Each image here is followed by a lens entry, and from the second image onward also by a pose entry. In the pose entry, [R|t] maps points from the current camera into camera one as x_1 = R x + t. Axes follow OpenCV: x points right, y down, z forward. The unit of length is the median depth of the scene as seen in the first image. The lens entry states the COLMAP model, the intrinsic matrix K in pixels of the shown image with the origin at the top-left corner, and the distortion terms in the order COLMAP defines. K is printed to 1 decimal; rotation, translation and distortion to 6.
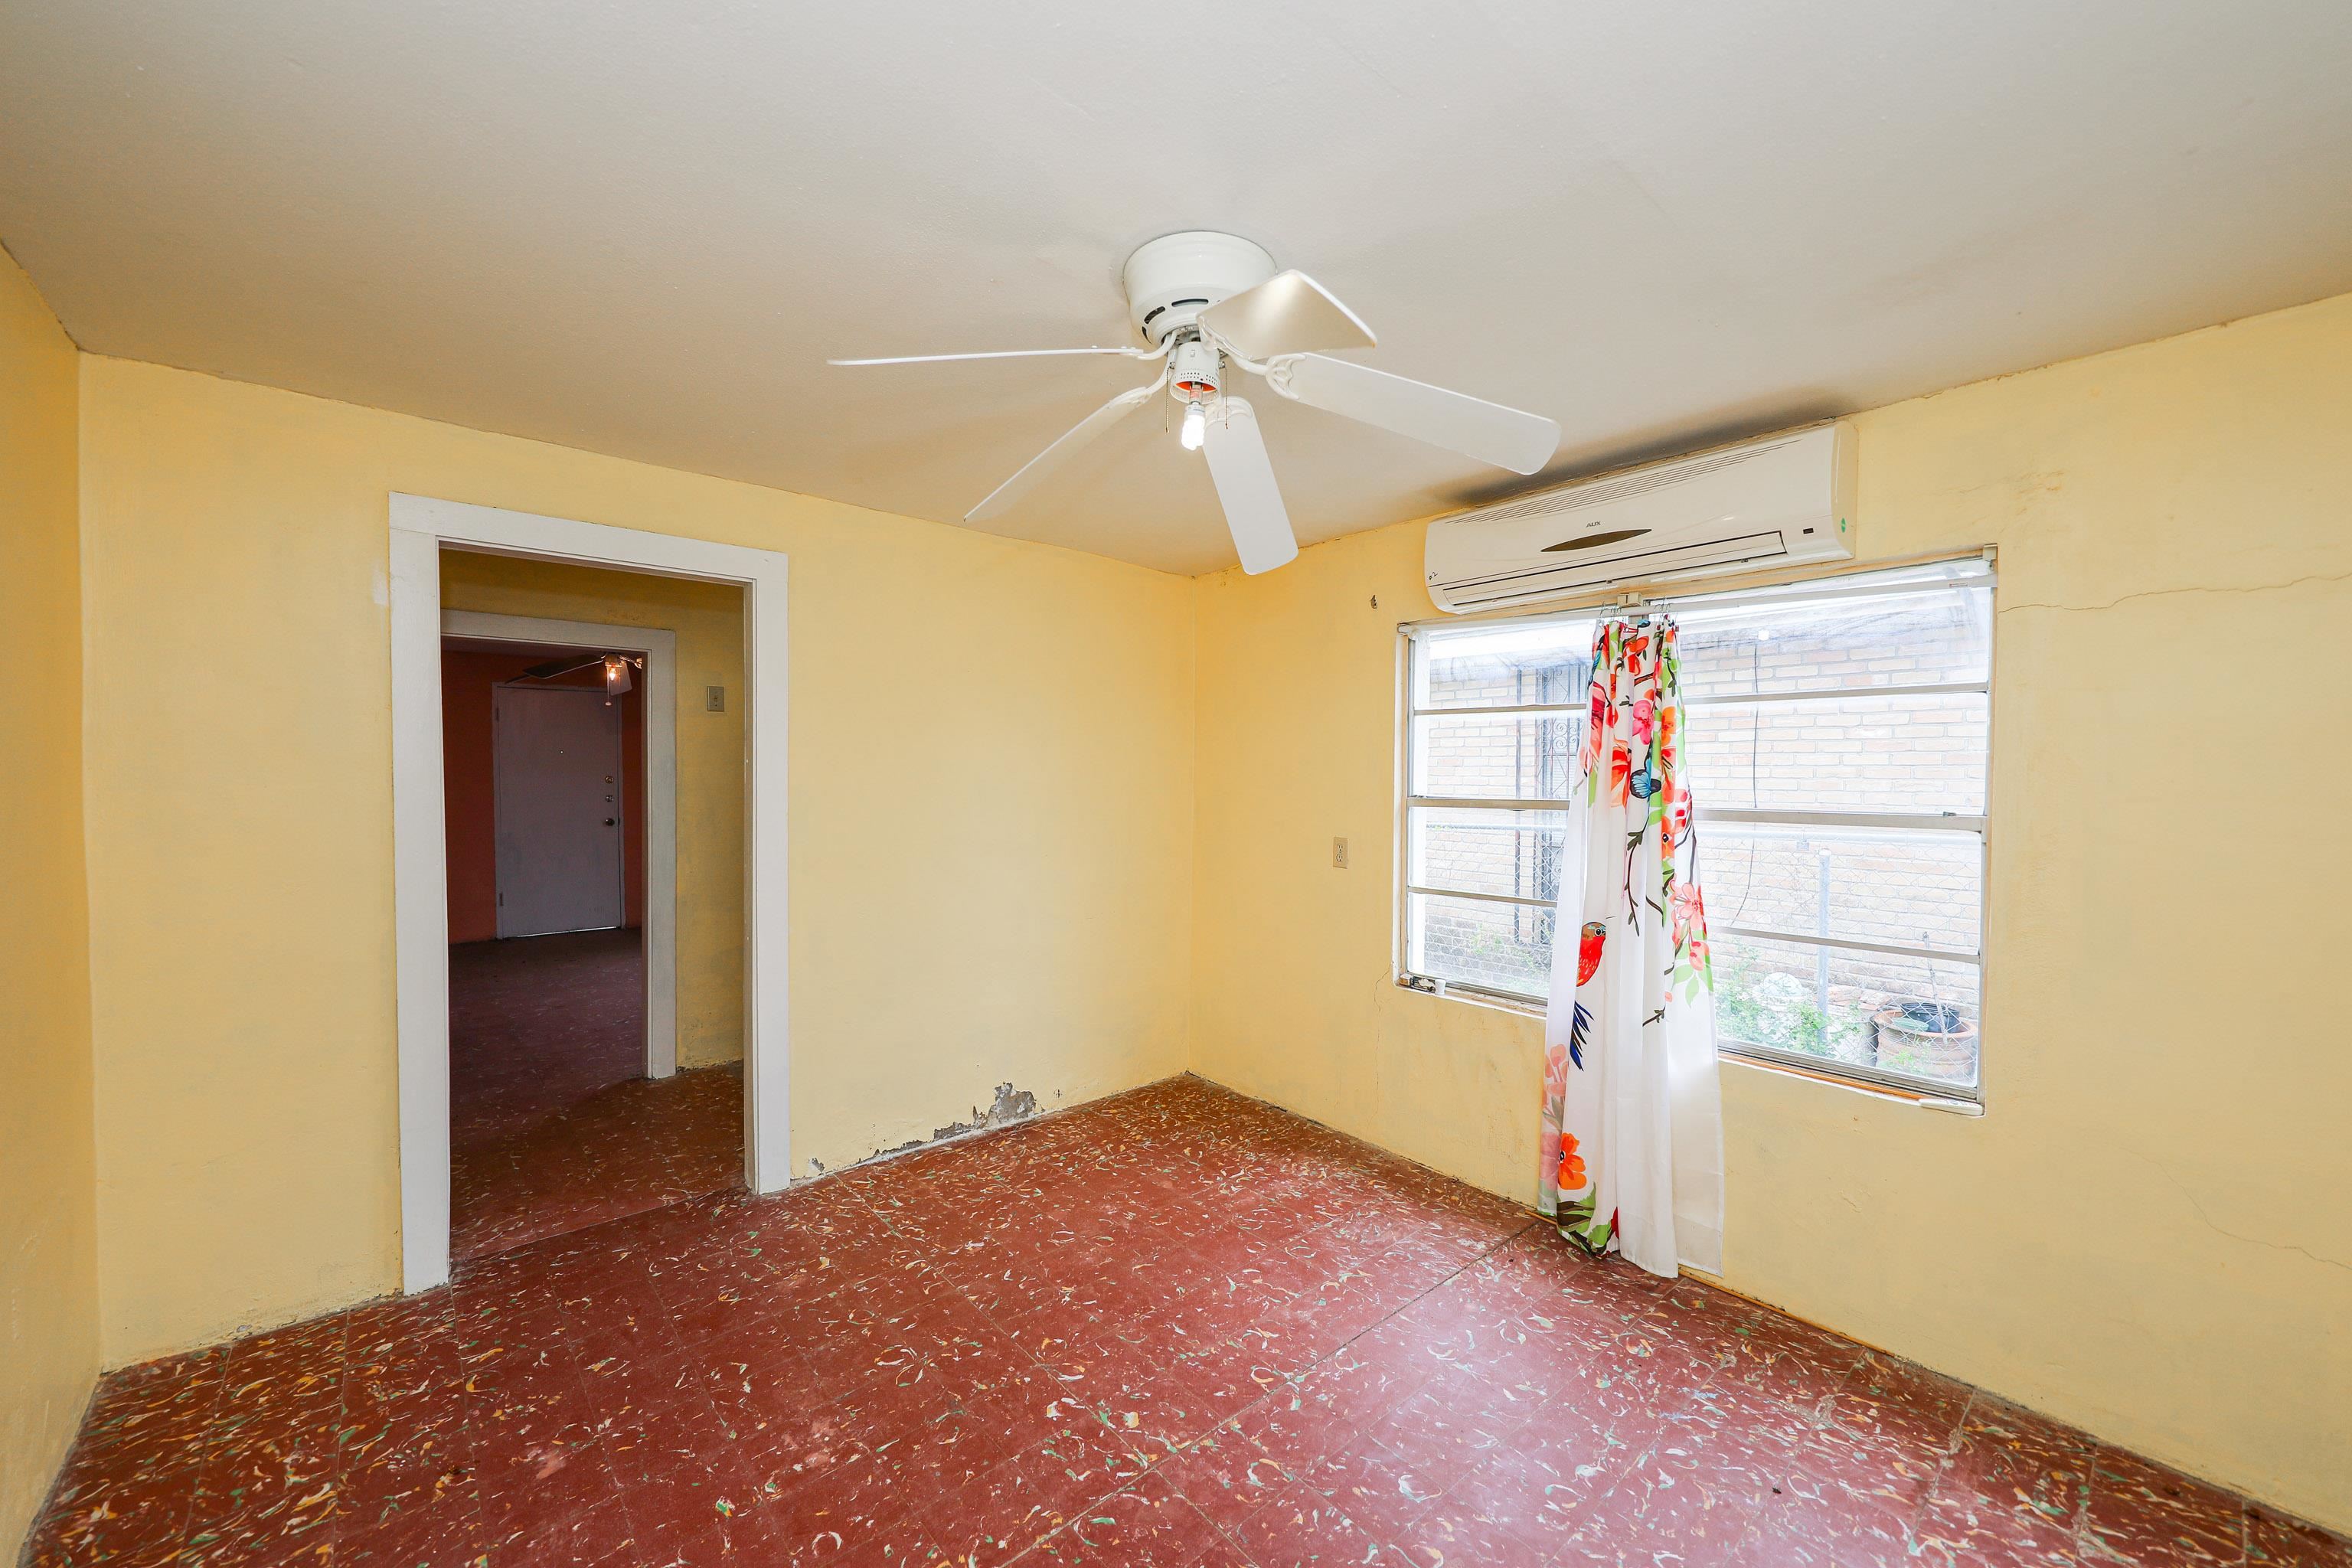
lens RADIAL K [[900.1, 0, 1174.0], [0, 900.1, 803.0], [0, 0, 1]] dist [0.009303, -0.003744]
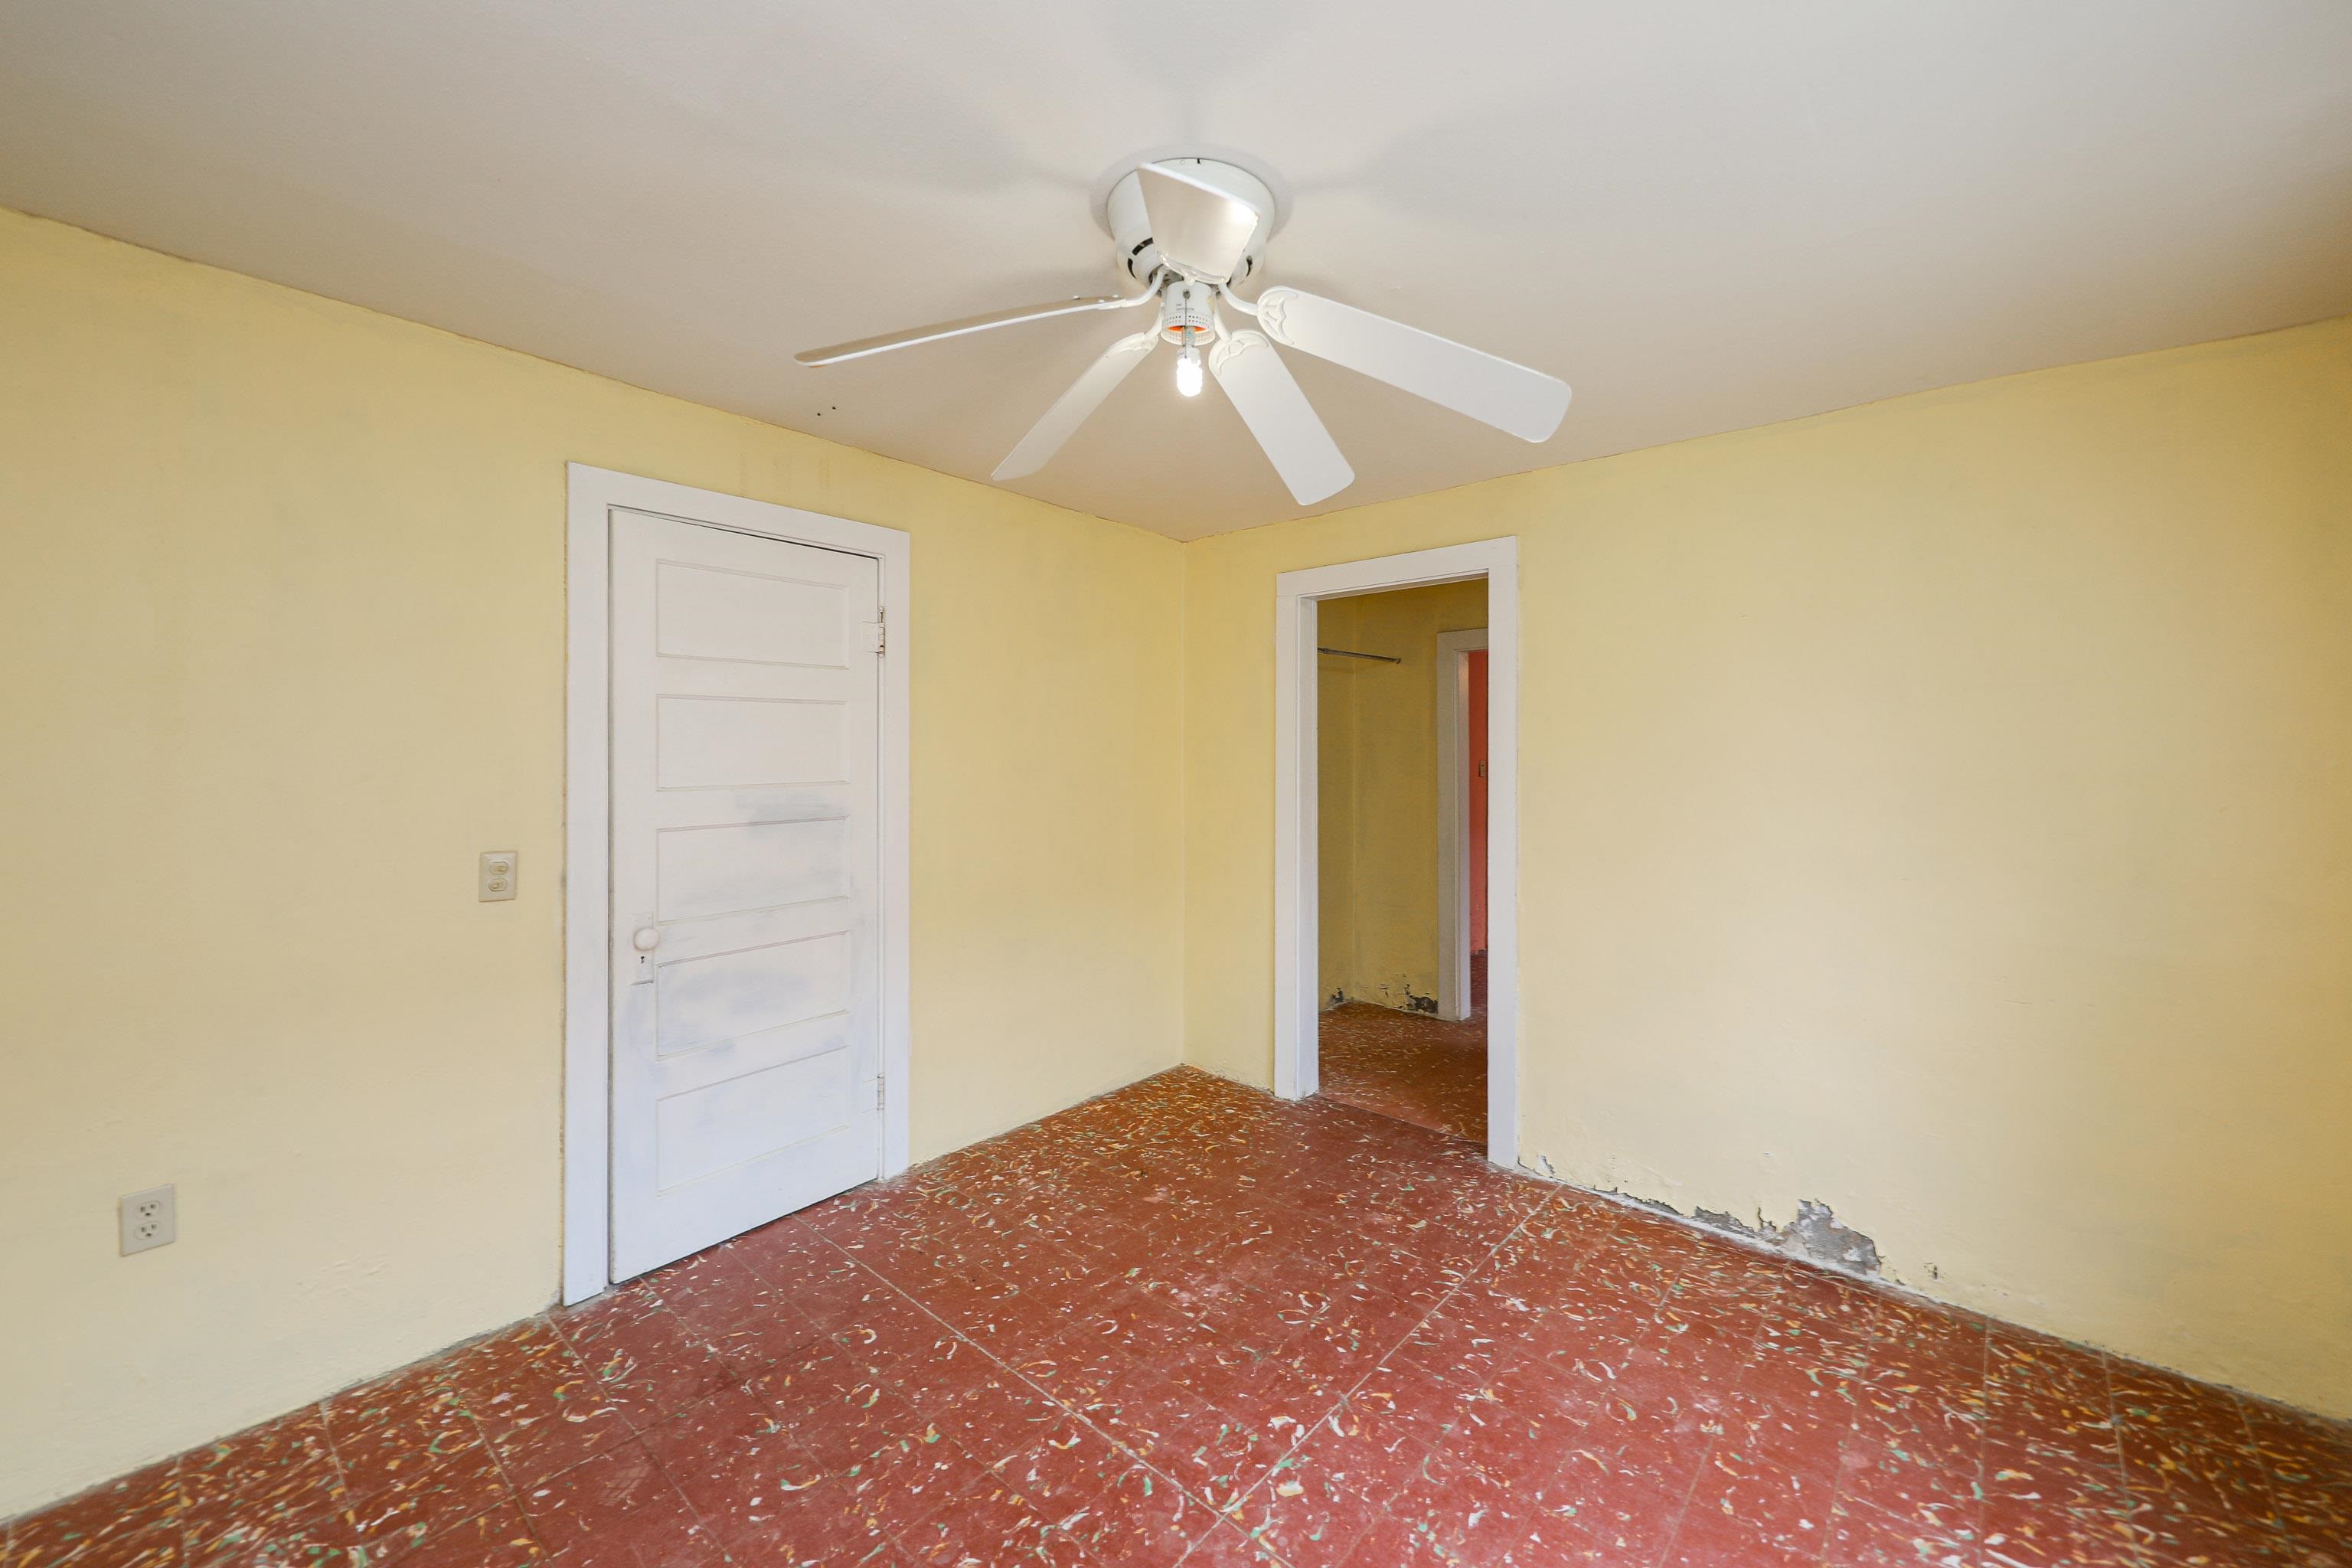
lens RADIAL K [[900.1, 0, 1160.2], [0, 900.1, 757.7], [0, 0, 1]] dist [0.009303, -0.003744]
pose [[0.140297, -0.000601, -0.990109, 0.594496], [-0.037384, 0.999284, -0.005904, -0.009315], [0.989403, 0.037843, 0.140174, 0.540644]]
